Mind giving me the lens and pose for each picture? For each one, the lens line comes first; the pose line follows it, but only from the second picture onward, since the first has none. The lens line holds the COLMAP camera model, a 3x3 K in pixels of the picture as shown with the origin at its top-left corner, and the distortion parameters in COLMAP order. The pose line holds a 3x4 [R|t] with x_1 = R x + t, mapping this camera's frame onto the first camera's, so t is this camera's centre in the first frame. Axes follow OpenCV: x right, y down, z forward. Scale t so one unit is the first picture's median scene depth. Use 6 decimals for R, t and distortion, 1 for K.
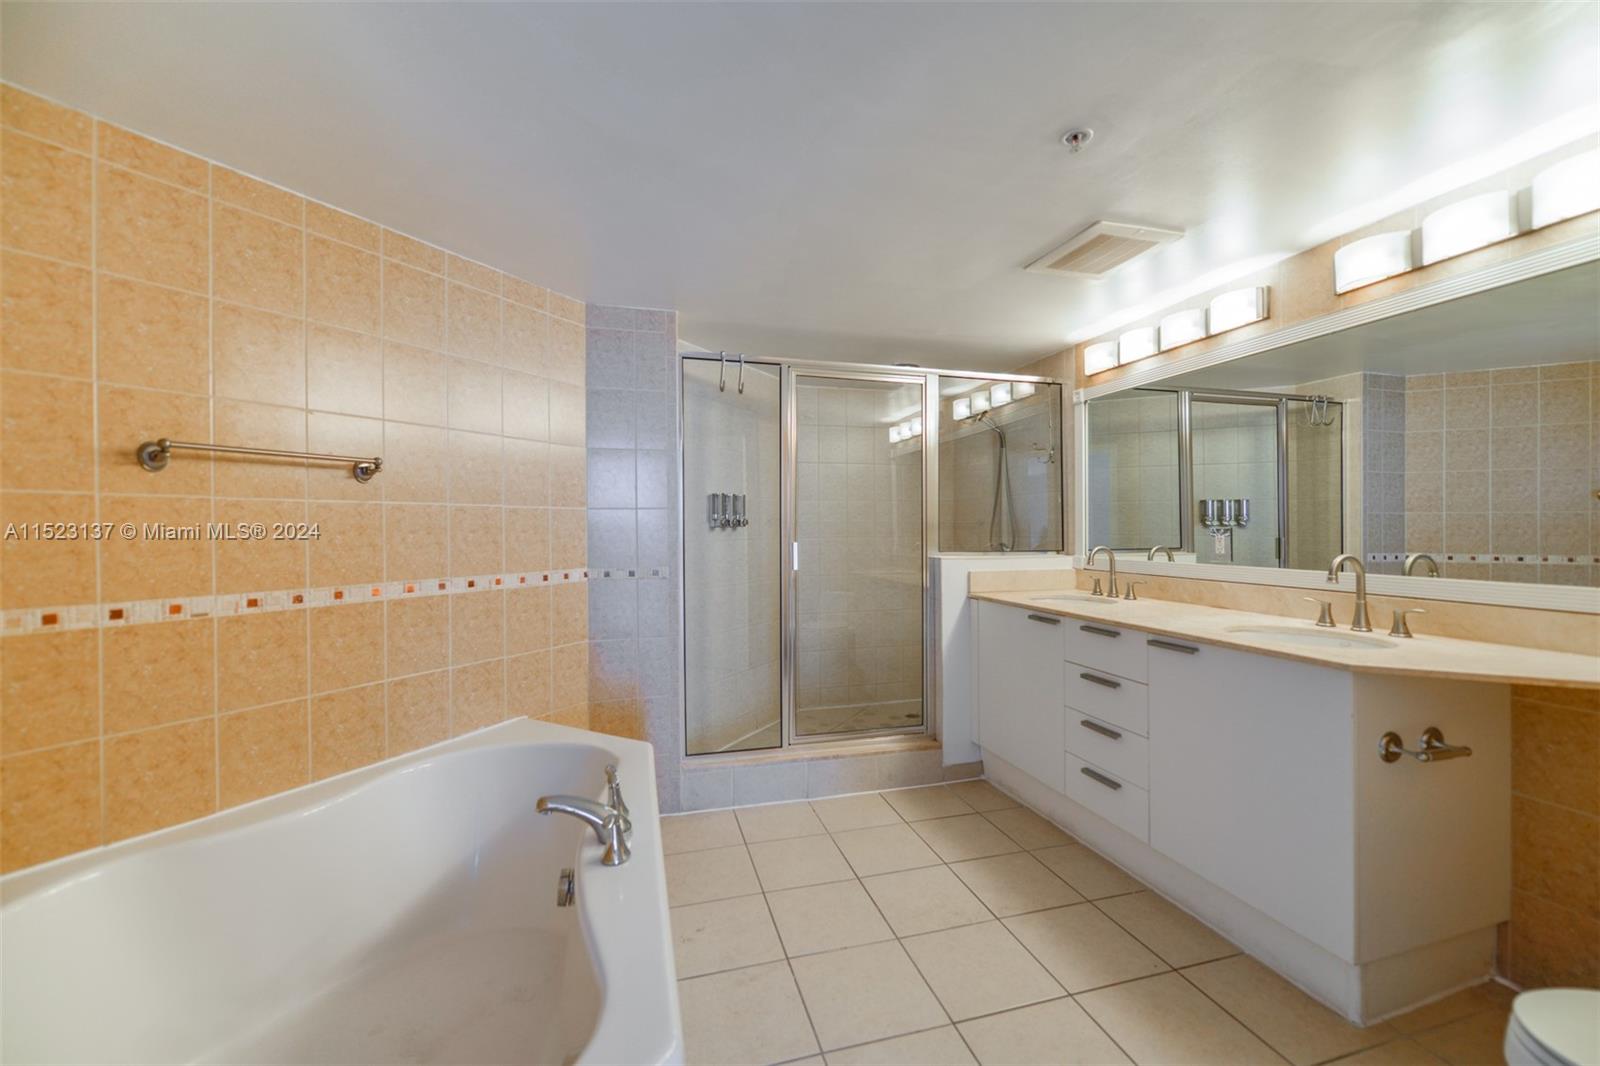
lens RADIAL K [[634.2, 0, 804.0], [0, 634.2, 531.6], [0, 0, 1]] dist [0.013414, -0.000050]
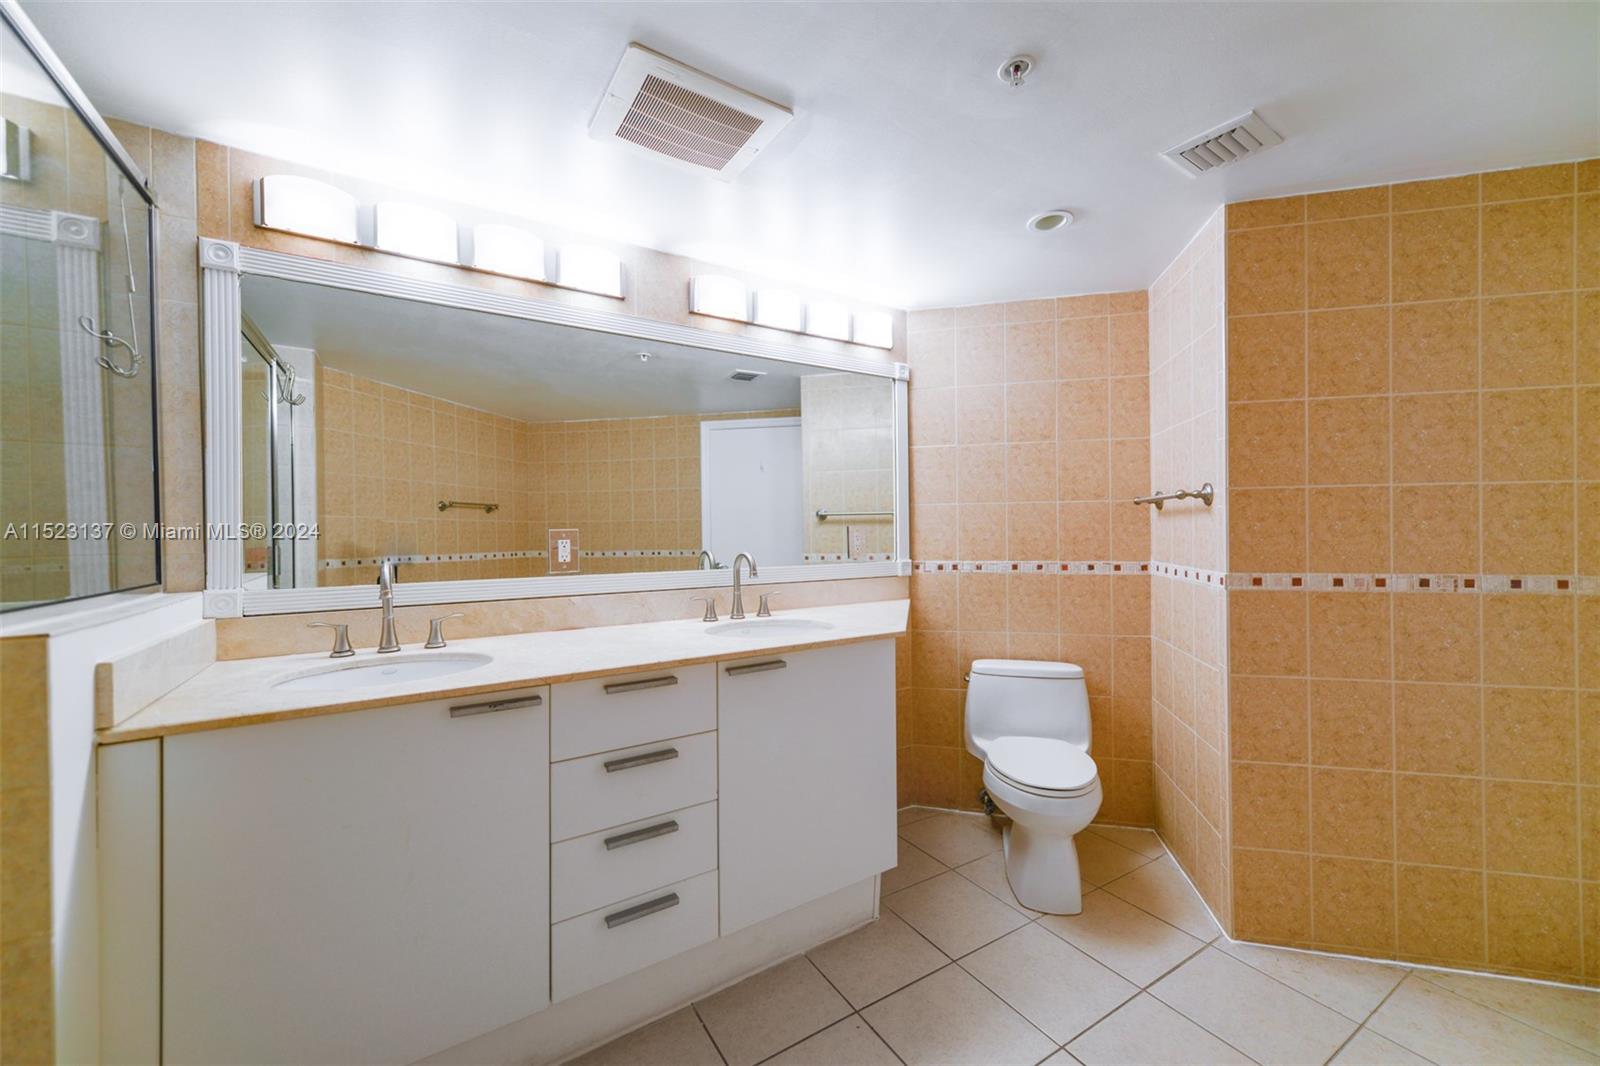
lens RADIAL K [[634.2, 0, 804.0], [0, 634.2, 531.6], [0, 0, 1]] dist [0.013414, -0.000050]
pose [[-0.284516, 0.006392, 0.958650, -0.215813], [0.016147, 0.999868, -0.001874, 0.002813], [-0.958535, 0.014946, -0.284582, 1.034716]]
